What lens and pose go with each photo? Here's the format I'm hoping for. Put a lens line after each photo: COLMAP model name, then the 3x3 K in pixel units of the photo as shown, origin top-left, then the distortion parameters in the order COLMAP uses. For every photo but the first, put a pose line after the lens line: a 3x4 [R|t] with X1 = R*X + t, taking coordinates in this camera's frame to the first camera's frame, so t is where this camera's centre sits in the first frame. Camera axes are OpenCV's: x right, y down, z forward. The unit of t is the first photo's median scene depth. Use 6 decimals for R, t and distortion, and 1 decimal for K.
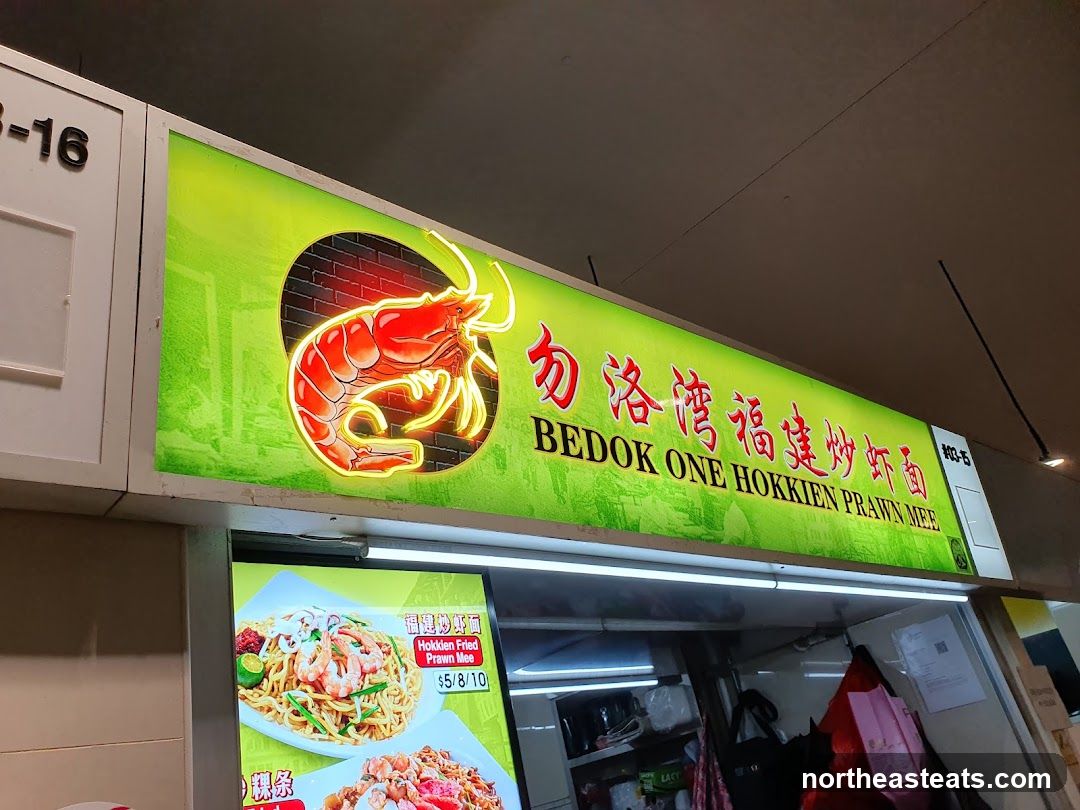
lens RADIAL K [[874.9, 0, 555.8], [0, 874.9, 381.2], [0, 0, 1]] dist [0.115968, -0.341903]
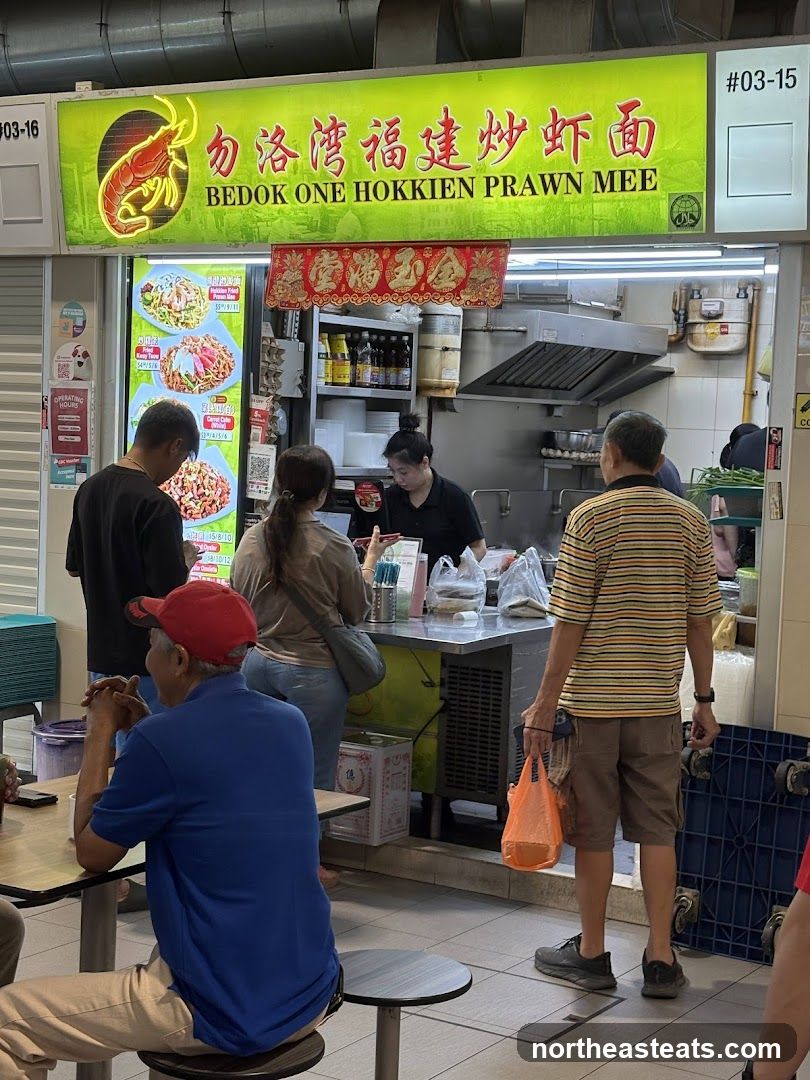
lens RADIAL K [[1943.1, 0, 386.9], [0, 1943.1, 535.6], [0, 0, 1]] dist [0.189959, 0.084701]
pose [[0.226328, 0.284546, -0.931563, 4.103412], [0.399351, 0.845197, 0.355190, -0.653386], [0.888422, -0.452410, 0.077658, 0.637735]]
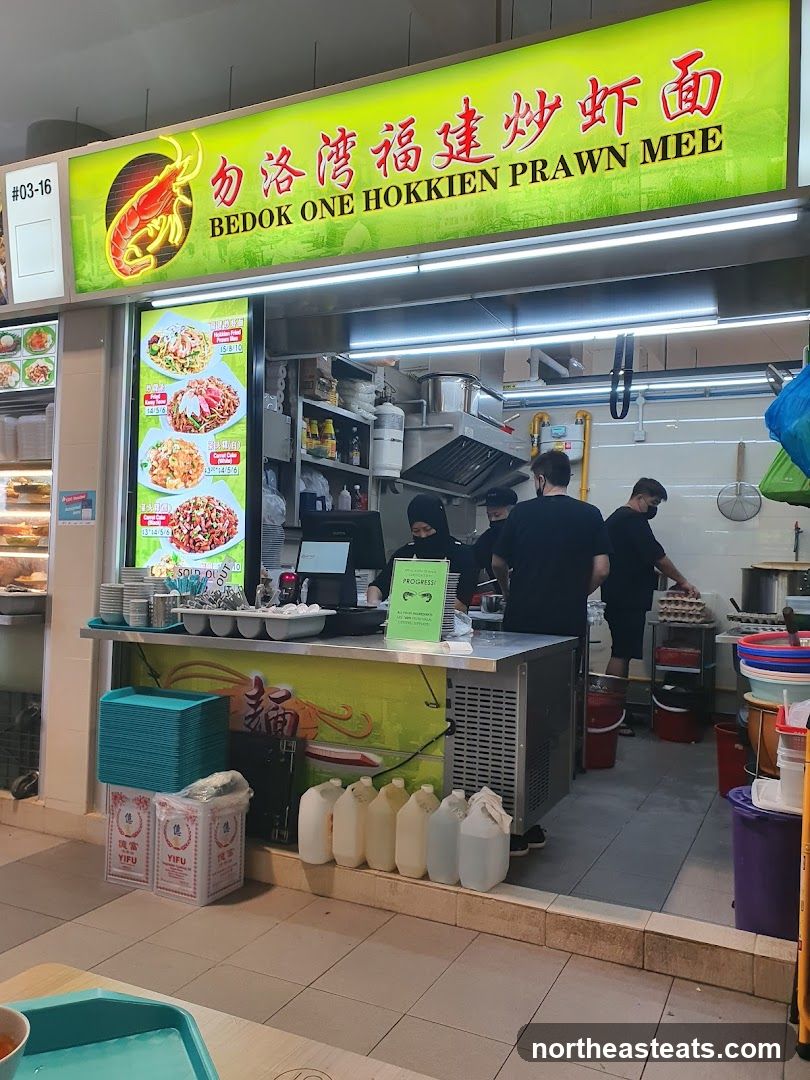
lens RADIAL K [[852.1, 0, 405.0], [0, 852.1, 540.0], [0, 0, 1]] dist [-0.050678, 0.123017]
pose [[0.352352, 0.198808, -0.914507, 1.930130], [0.359459, 0.873472, 0.328384, 0.193137], [0.864082, -0.444435, 0.236306, 0.575136]]
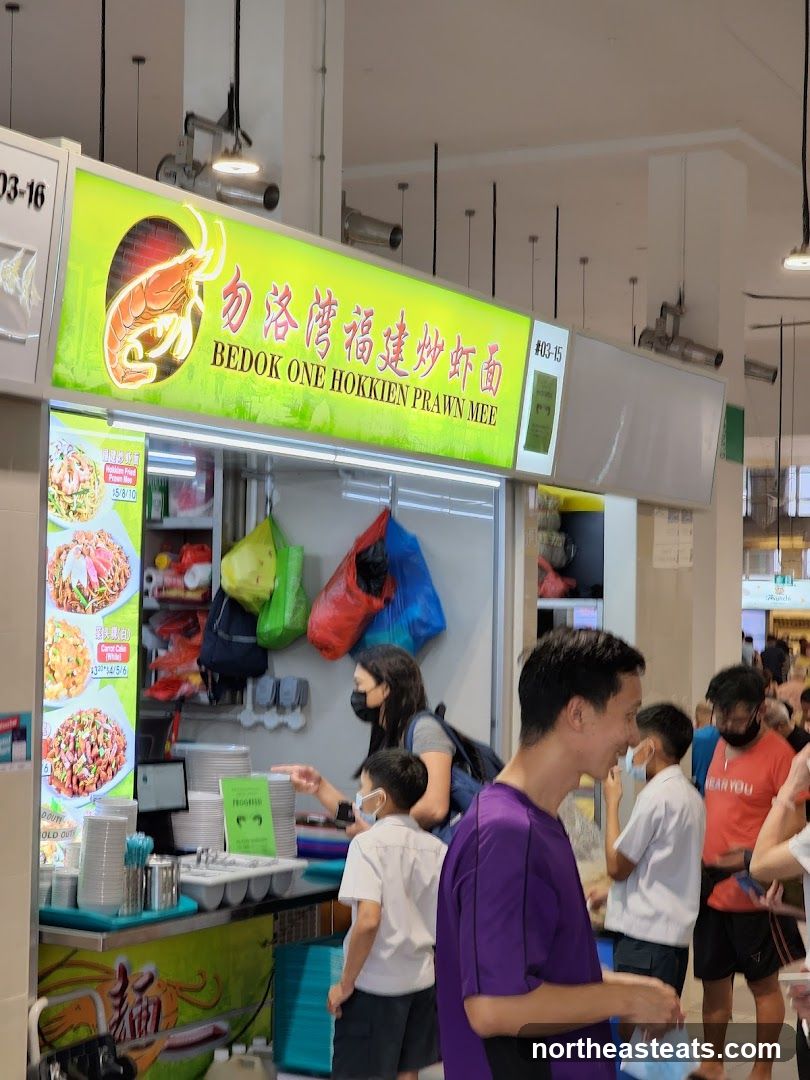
lens RADIAL K [[2053.1, 0, 405.0], [0, 2053.1, 540.0], [0, 0, 1]] dist [-0.268245, 5.480191]
pose [[0.922146, 0.243542, 0.300554, -0.645201], [-0.347719, 0.862312, 0.368115, -0.987415], [-0.169520, -0.443965, 0.879863, -2.091882]]
